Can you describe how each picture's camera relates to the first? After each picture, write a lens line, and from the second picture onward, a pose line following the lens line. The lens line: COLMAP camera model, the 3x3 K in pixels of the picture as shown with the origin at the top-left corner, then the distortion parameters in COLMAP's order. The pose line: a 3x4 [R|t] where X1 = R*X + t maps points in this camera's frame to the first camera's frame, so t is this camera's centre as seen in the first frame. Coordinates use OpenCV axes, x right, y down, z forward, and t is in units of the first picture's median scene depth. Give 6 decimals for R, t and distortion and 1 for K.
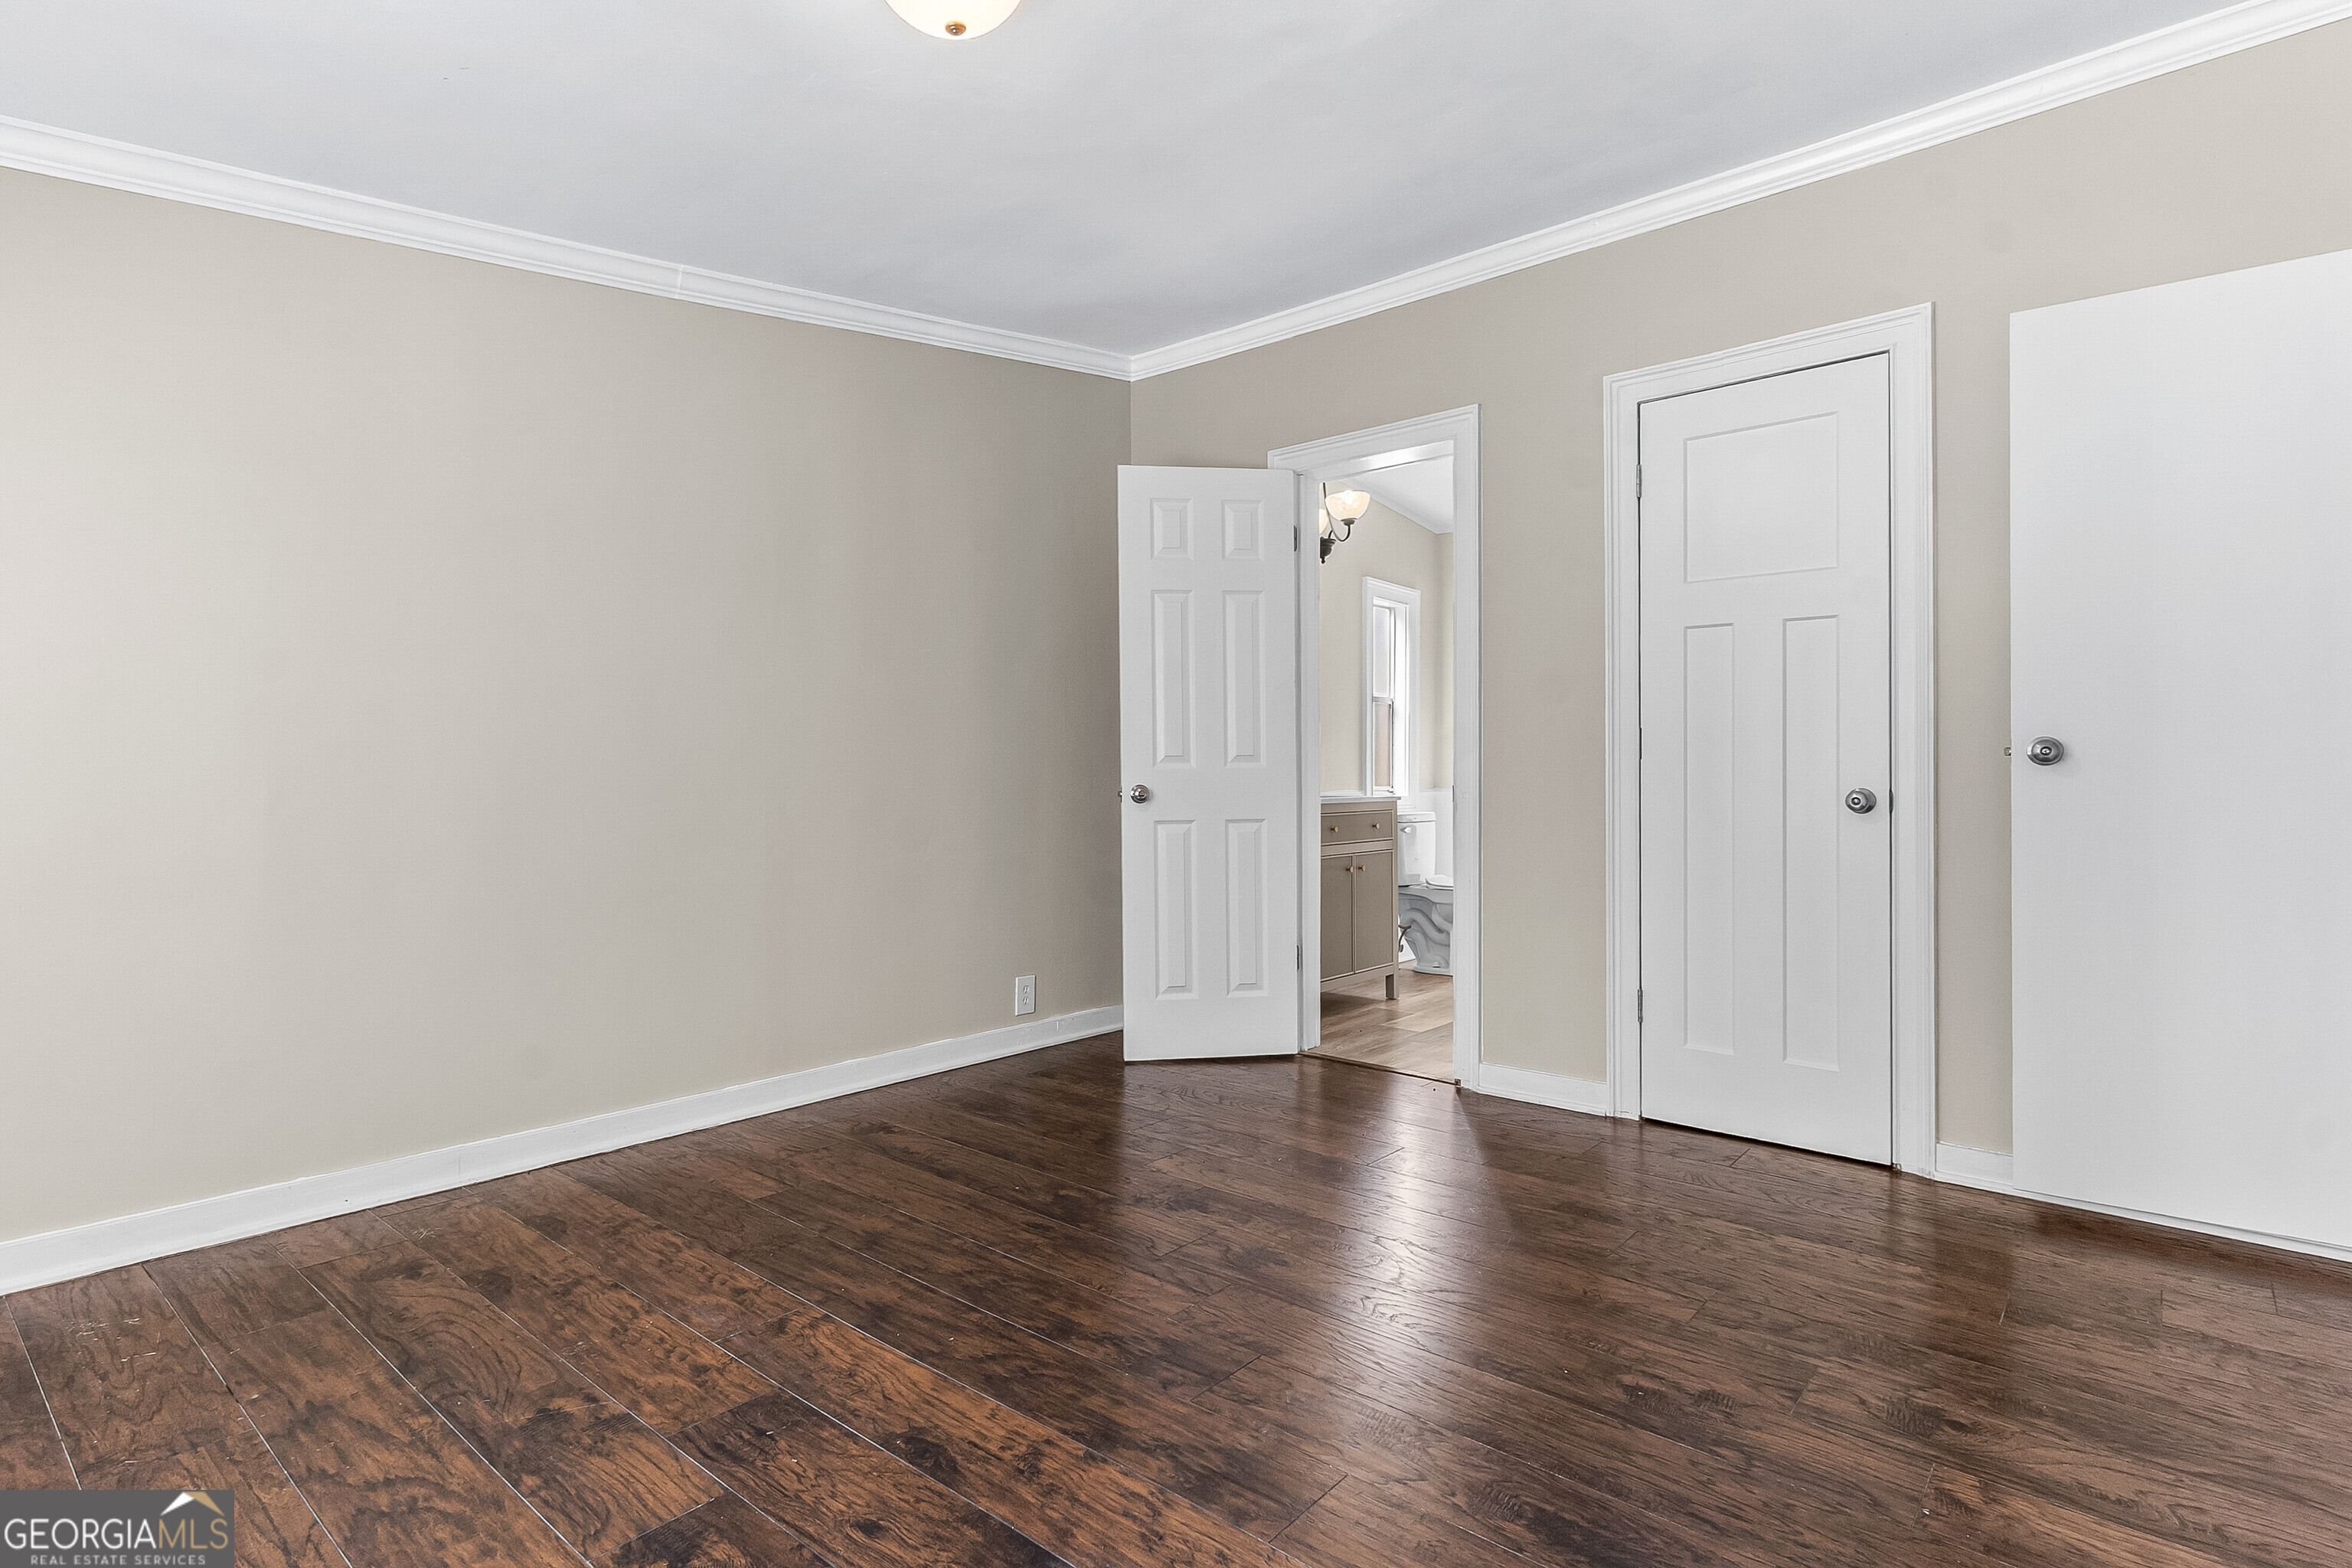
lens RADIAL K [[1175.1, 0, 1153.0], [0, 1175.1, 778.4], [0, 0, 1]] dist [0.004371, -0.000430]
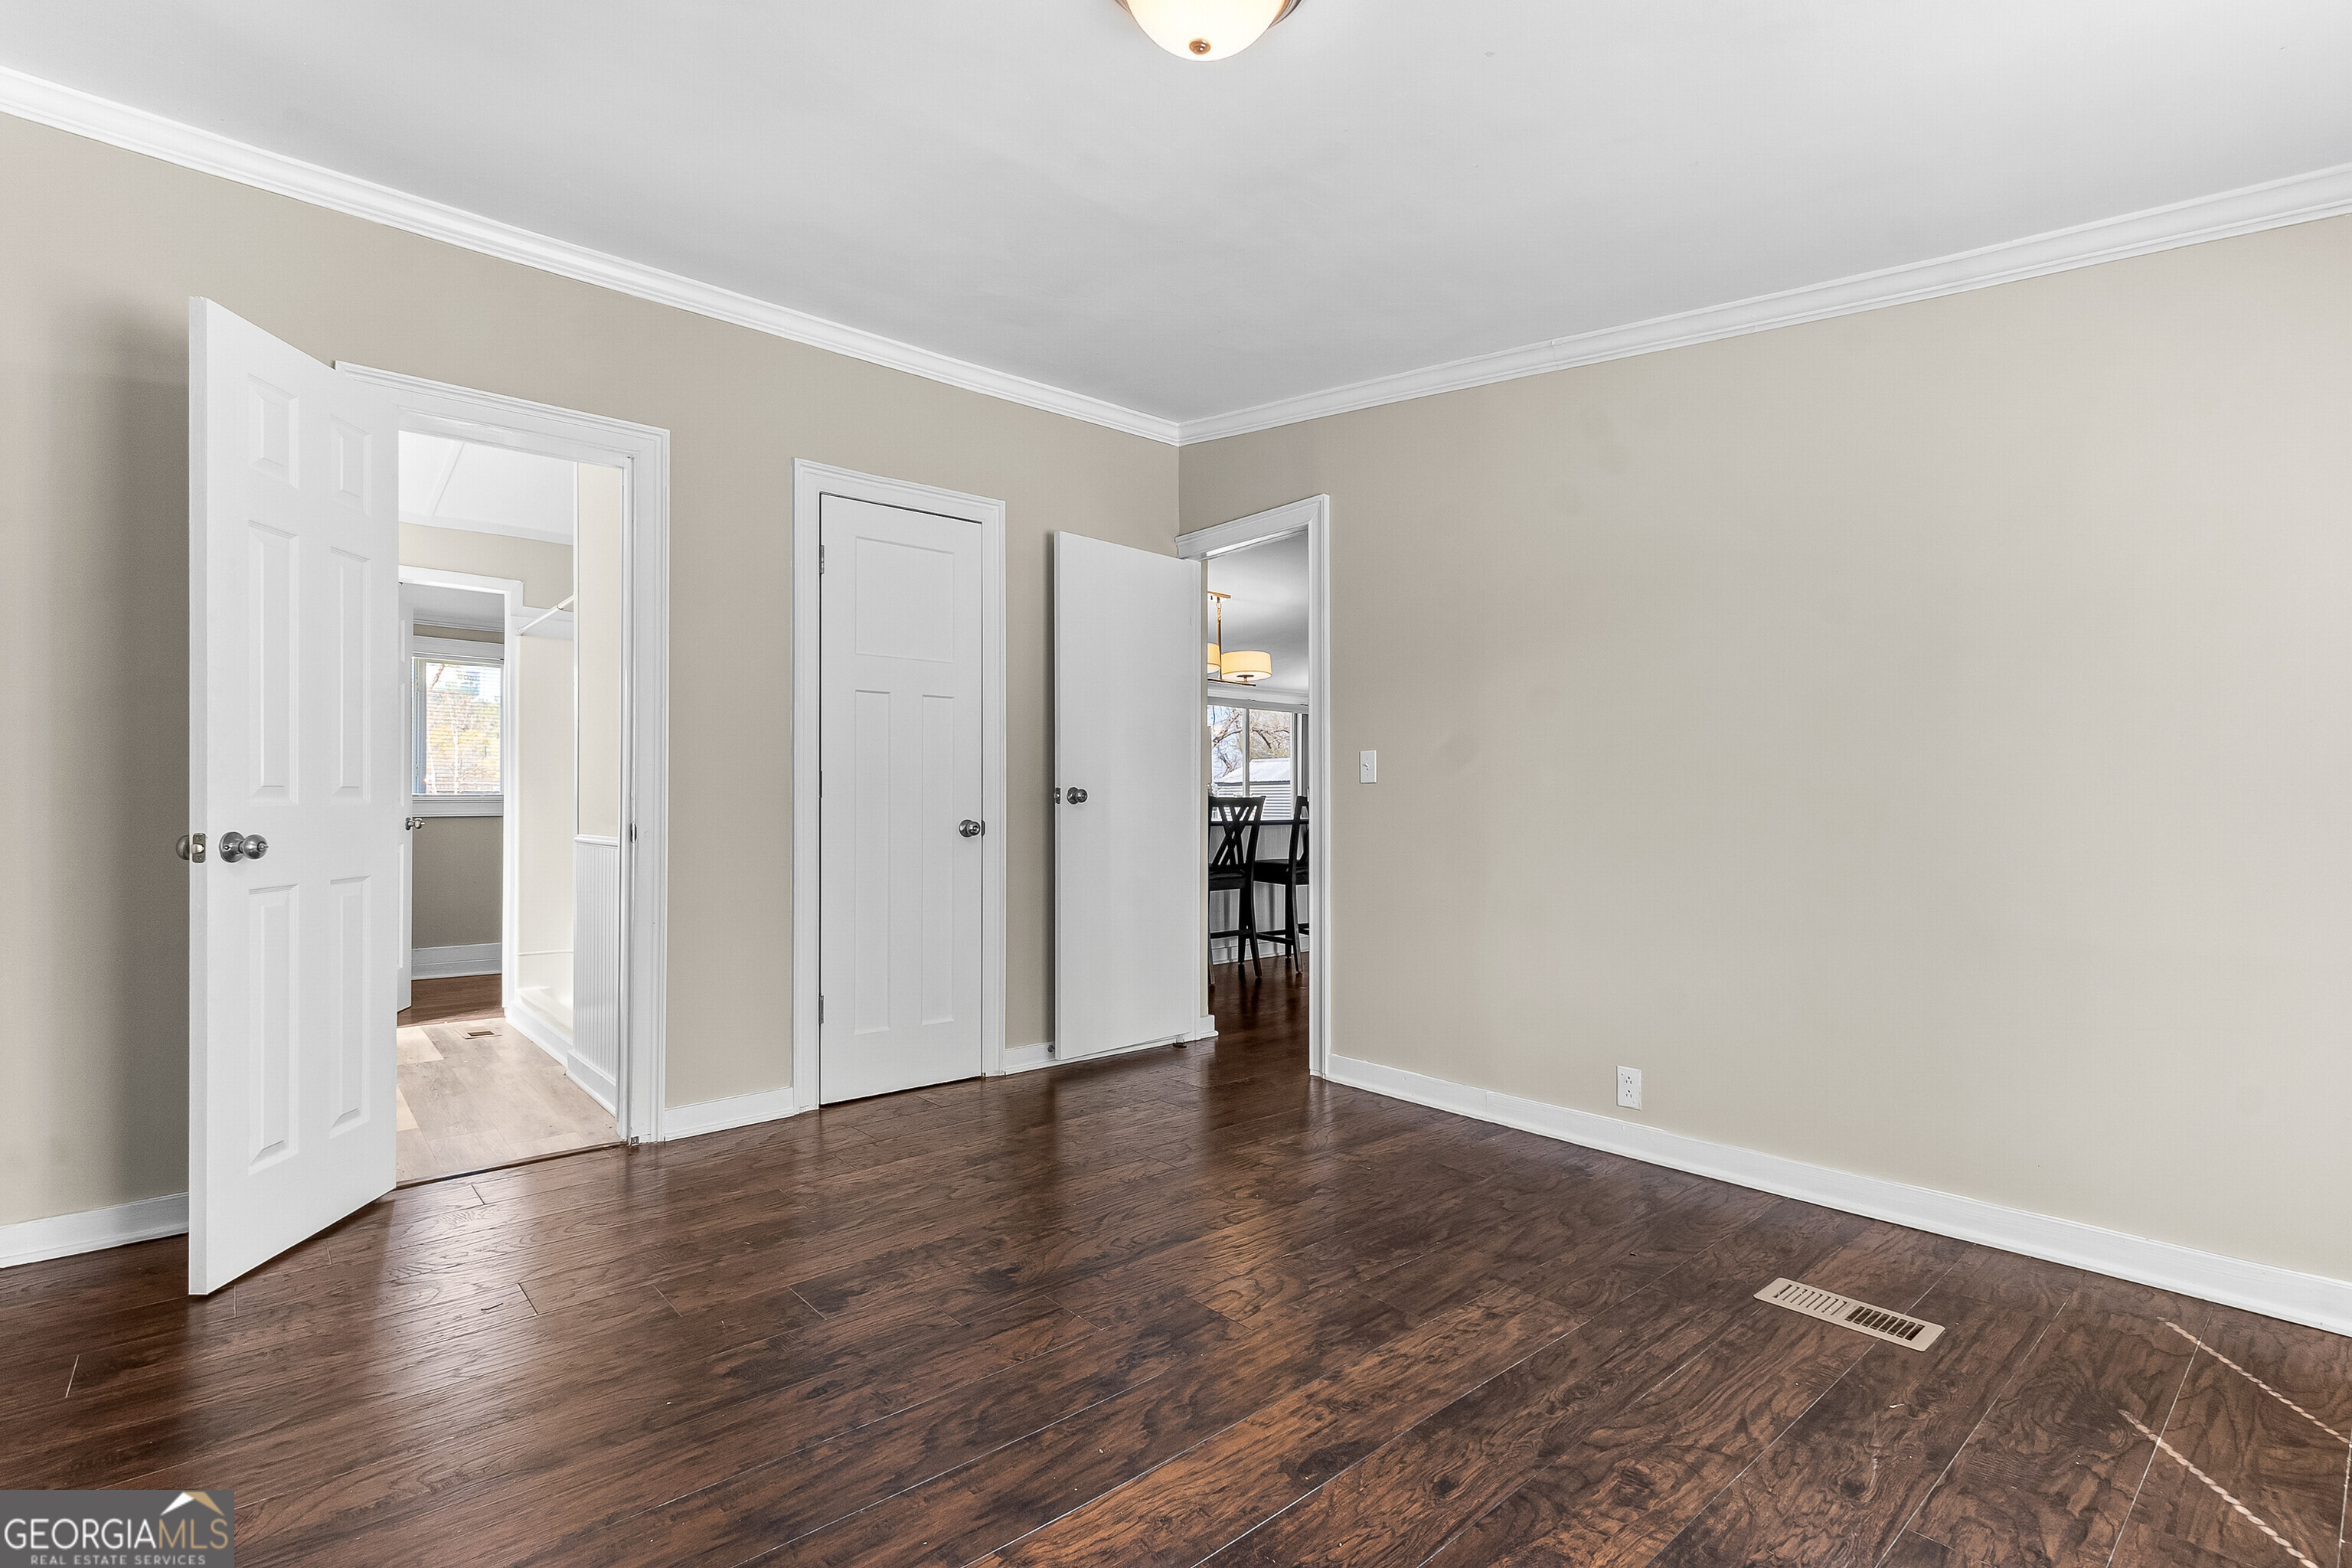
lens RADIAL K [[1084.1, 0, 1160.4], [0, 1084.1, 800.5], [0, 0, 1]] dist [0.001706, 0.000082]
pose [[0.143239, 0.003975, 0.989680, -0.780797], [0.007919, 0.999955, -0.005163, -0.006425], [-0.989656, 0.008577, 0.143201, 0.669081]]
